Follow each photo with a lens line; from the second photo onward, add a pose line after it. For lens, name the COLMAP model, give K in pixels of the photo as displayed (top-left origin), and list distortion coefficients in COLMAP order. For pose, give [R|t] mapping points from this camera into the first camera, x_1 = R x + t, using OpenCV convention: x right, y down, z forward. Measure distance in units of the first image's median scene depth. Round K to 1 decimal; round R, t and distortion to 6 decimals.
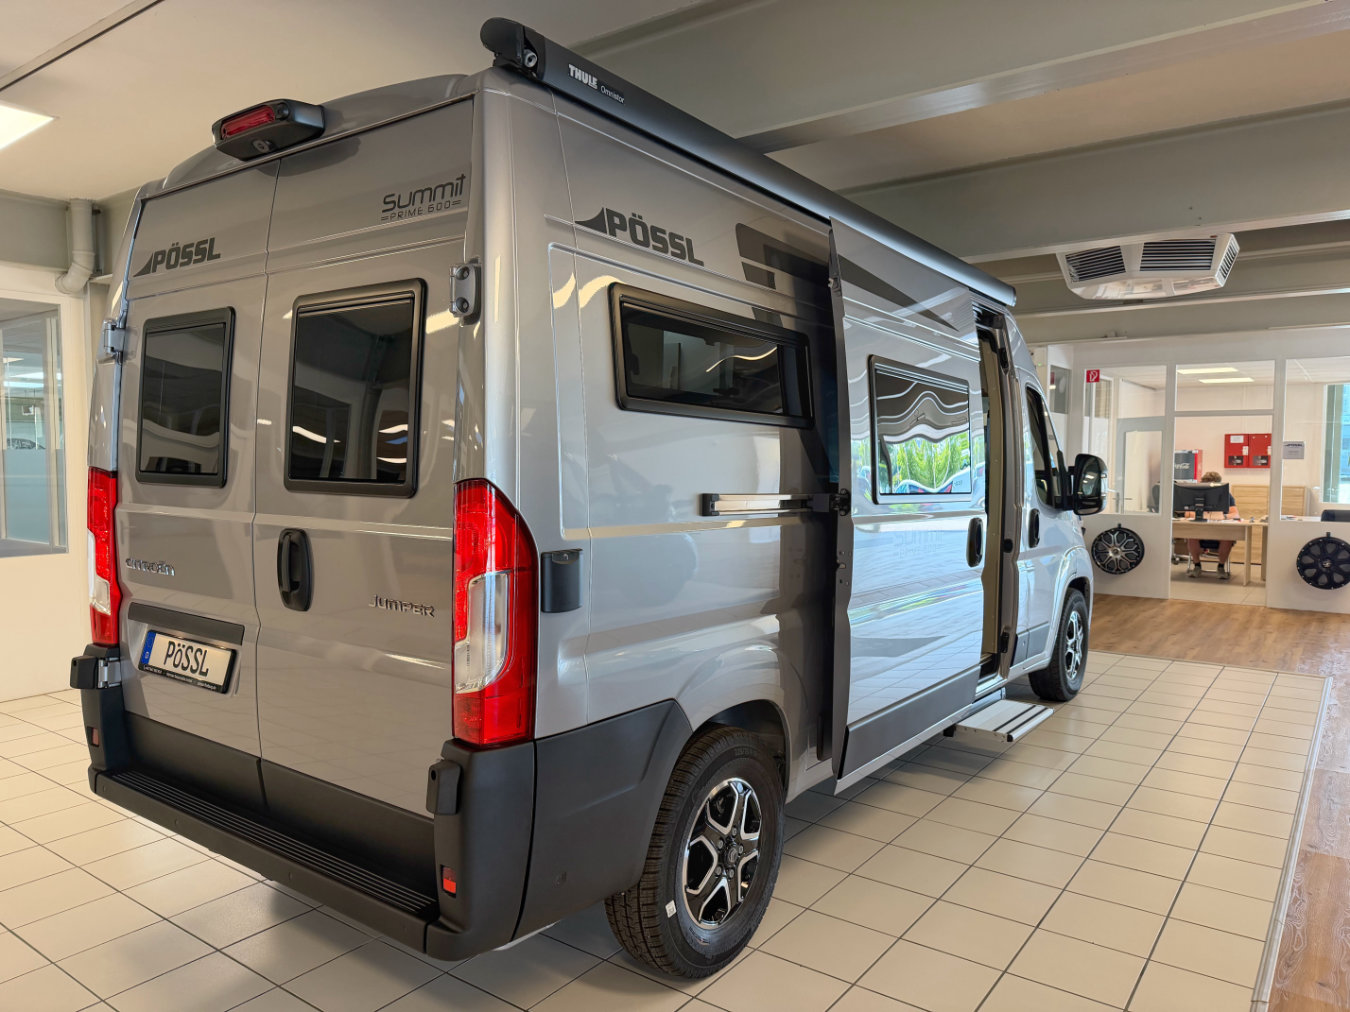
lens RADIAL K [[931.0, 0, 669.5], [0, 931.0, 508.7], [0, 0, 1]] dist [0.030315, -0.000813]
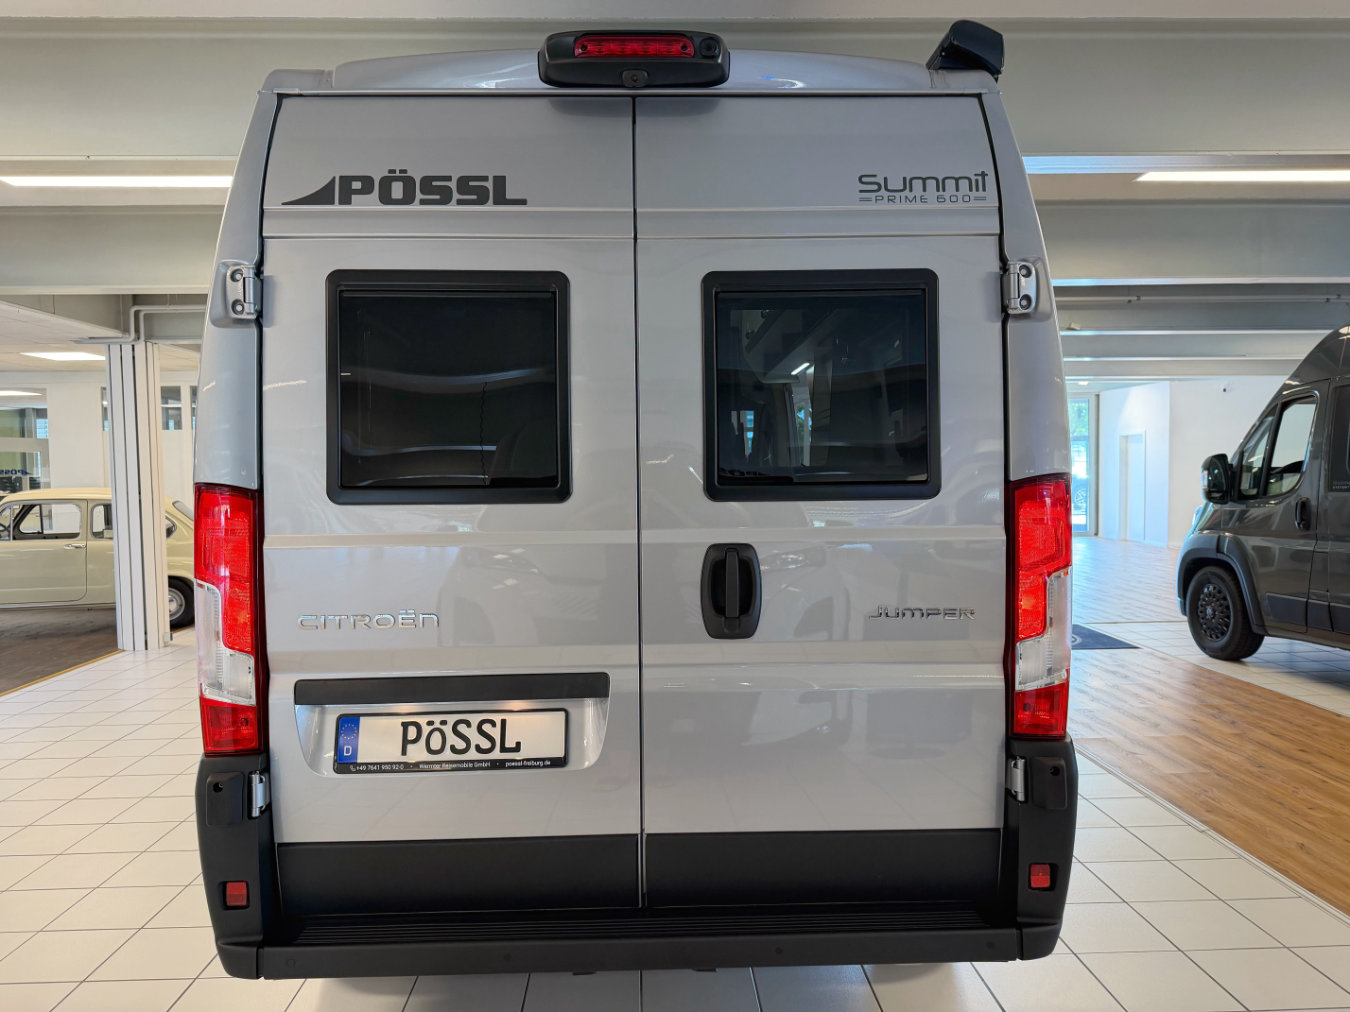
lens RADIAL K [[931.0, 0, 669.5], [0, 931.0, 508.7], [0, 0, 1]] dist [0.030315, -0.000813]
pose [[0.788402, -0.042281, 0.613705, -0.862678], [0.053325, 0.998577, 0.000293, -0.011566], [-0.612845, 0.032494, 0.789535, 0.328486]]
